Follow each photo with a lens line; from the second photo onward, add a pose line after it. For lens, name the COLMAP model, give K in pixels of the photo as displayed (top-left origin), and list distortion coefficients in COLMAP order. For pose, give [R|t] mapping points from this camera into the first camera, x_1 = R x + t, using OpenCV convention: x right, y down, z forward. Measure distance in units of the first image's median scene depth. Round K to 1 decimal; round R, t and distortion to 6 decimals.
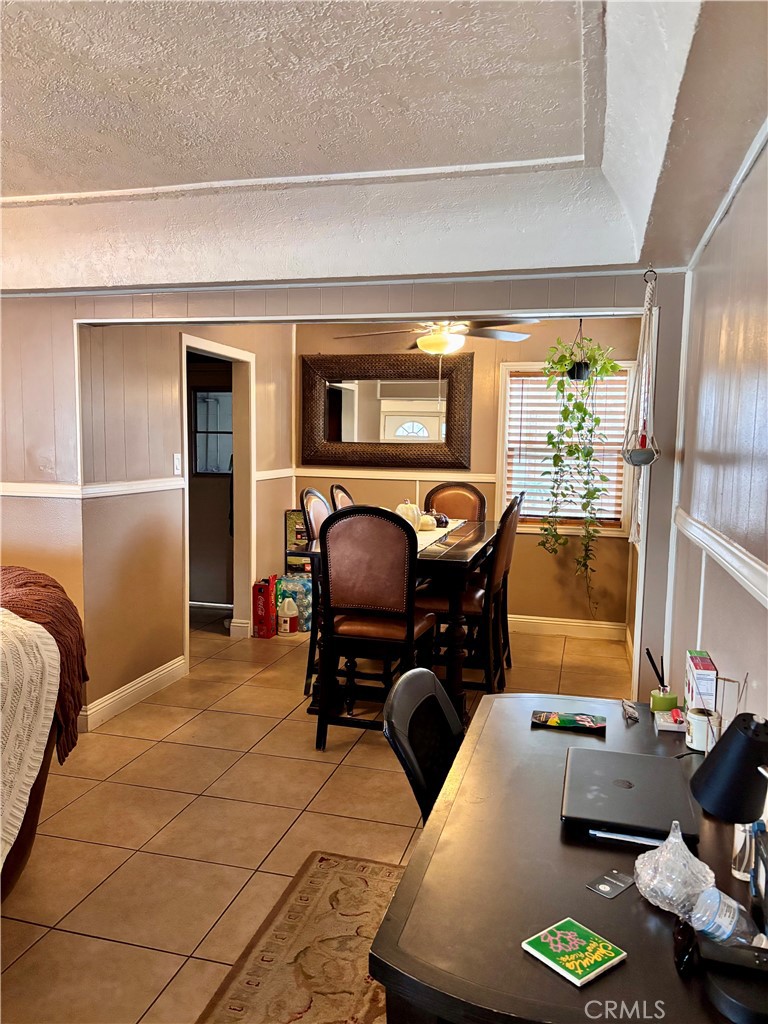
lens RADIAL K [[777.3, 0, 370.4], [0, 777.3, 514.5], [0, 0, 1]] dist [0.002799, 0.003418]
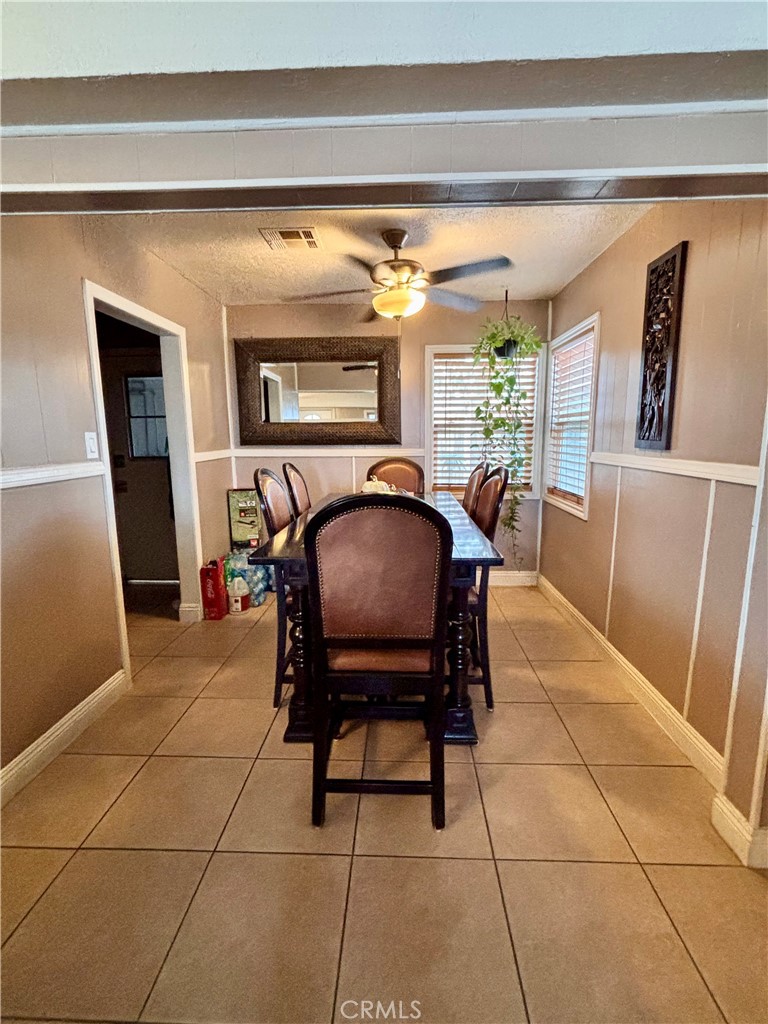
lens RADIAL K [[472.8, 0, 385.1], [0, 472.8, 509.9], [0, 0, 1]] dist [-0.001088, -0.001333]
pose [[0.970779, -0.060351, 0.232261, -0.058056], [0.044671, 0.996390, 0.072191, -0.016352], [-0.235780, -0.059706, 0.969971, 0.368532]]
